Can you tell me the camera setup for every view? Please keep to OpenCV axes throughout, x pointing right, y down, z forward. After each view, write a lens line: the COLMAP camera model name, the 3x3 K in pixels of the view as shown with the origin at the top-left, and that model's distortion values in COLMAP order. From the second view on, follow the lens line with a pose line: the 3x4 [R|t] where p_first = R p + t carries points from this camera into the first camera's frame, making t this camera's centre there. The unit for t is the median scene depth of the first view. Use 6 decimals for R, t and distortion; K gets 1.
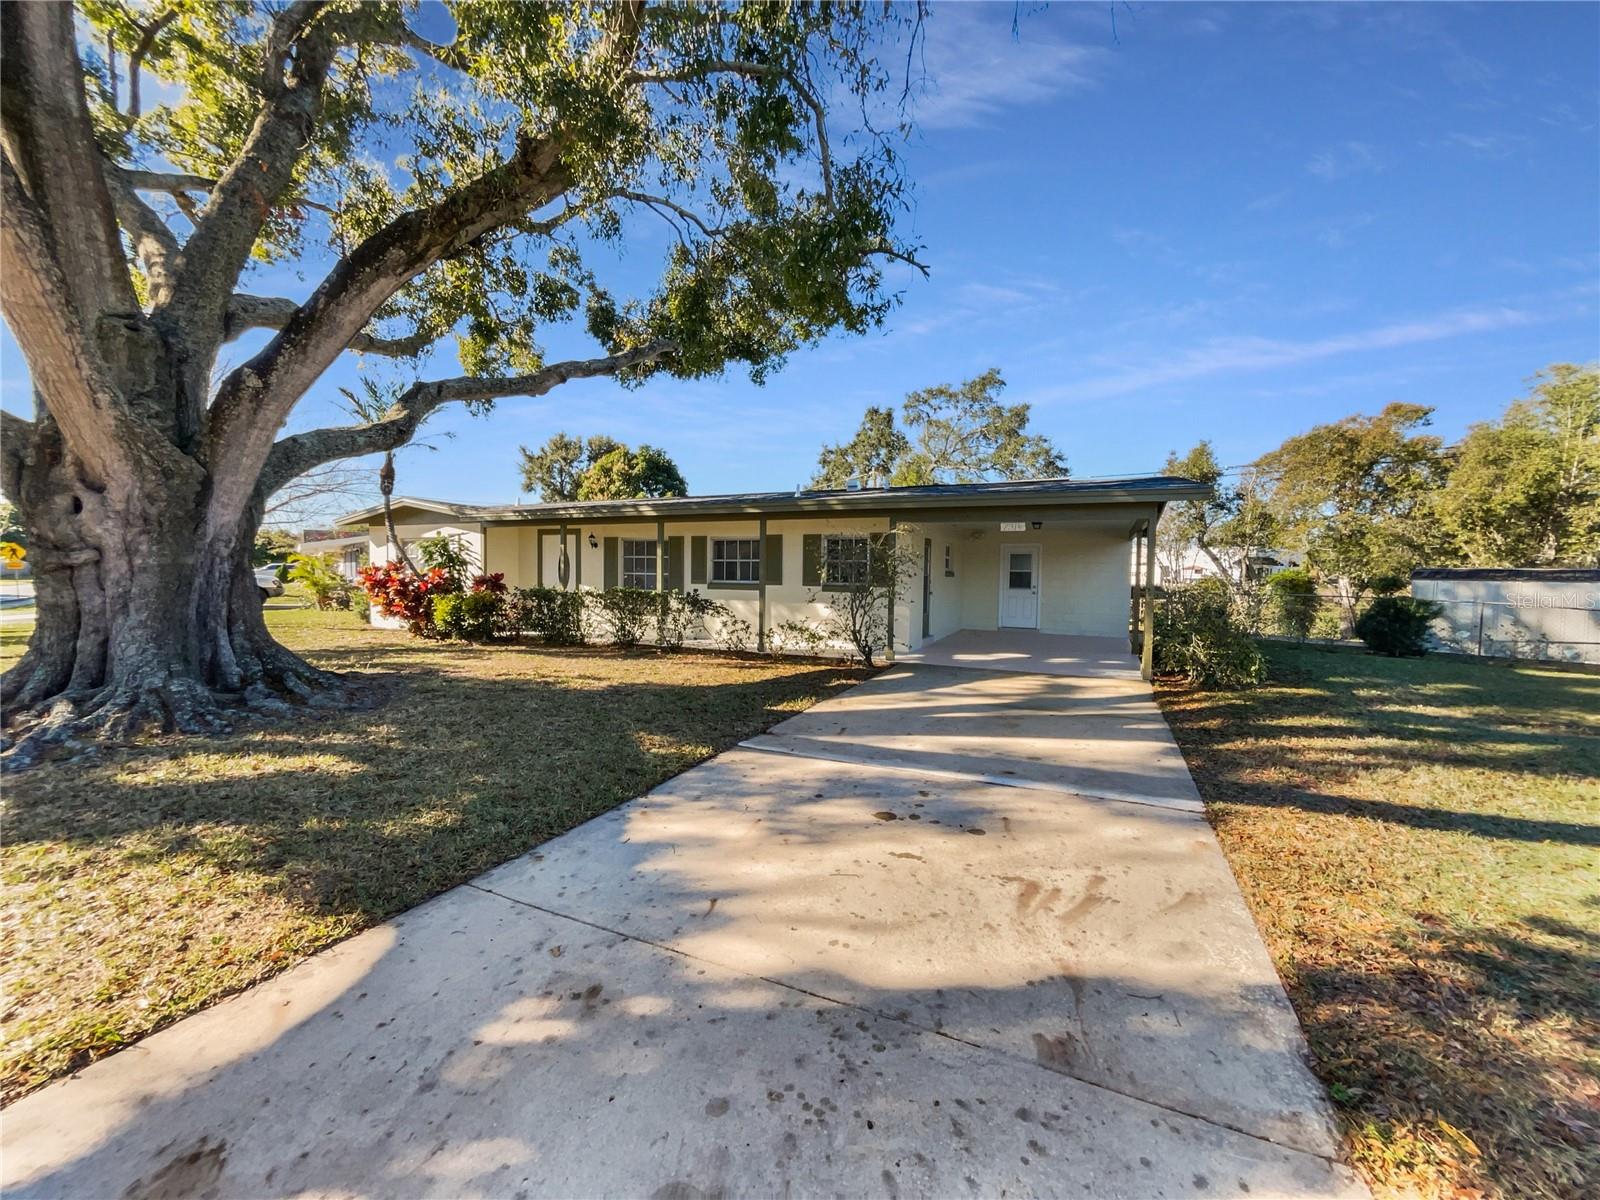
lens RADIAL K [[684.6, 0, 805.3], [0, 684.6, 572.0], [0, 0, 1]] dist [0.001893, 0.001177]
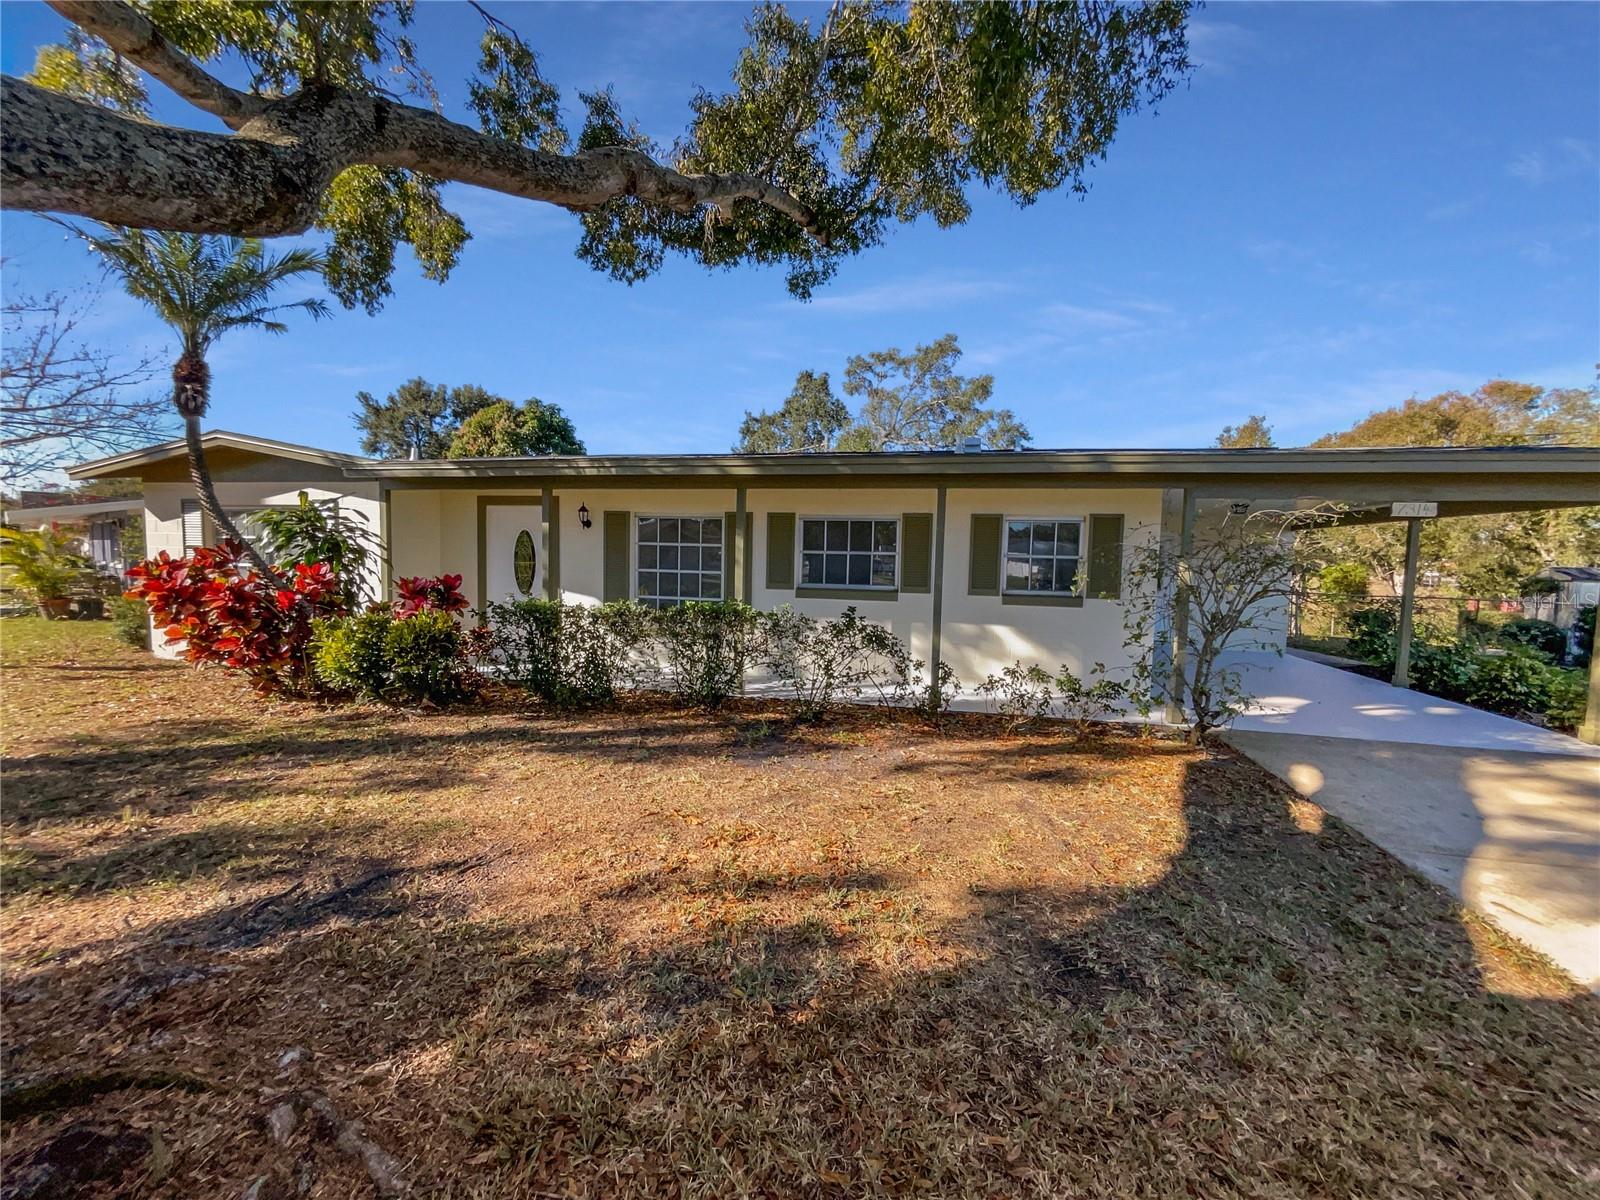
lens RADIAL K [[684.6, 0, 805.3], [0, 684.6, 572.0], [0, 0, 1]] dist [0.001893, 0.001177]
pose [[0.977421, 0.003485, 0.211274, -0.163338], [-0.009278, 0.999607, 0.026435, -0.009653], [-0.211098, -0.027799, 0.977069, 0.241028]]
